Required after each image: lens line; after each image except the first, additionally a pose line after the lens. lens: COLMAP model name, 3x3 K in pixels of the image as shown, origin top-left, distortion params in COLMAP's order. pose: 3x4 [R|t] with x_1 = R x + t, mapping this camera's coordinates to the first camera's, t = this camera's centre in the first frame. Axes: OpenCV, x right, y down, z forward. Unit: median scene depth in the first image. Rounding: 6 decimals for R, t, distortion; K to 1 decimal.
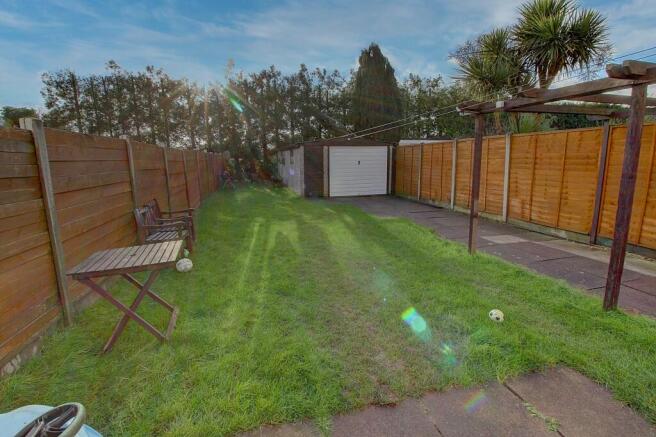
lens RADIAL K [[305.4, 0, 325.6], [0, 305.4, 212.9], [0, 0, 1]] dist [0.000395, -0.011963]
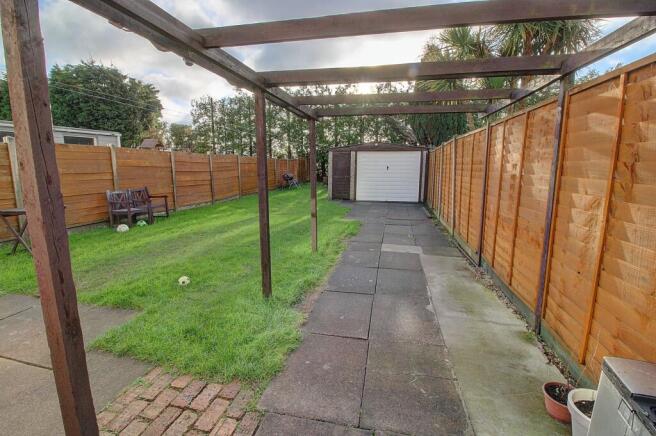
lens RADIAL K [[305.4, 0, 325.6], [0, 305.4, 212.4], [0, 0, 1]] dist [0.000395, -0.011963]
pose [[0.880033, 0.090073, -0.466294, 0.407491], [-0.091522, 0.995610, 0.019590, -0.023143], [0.466011, 0.025436, 0.884413, 0.038623]]
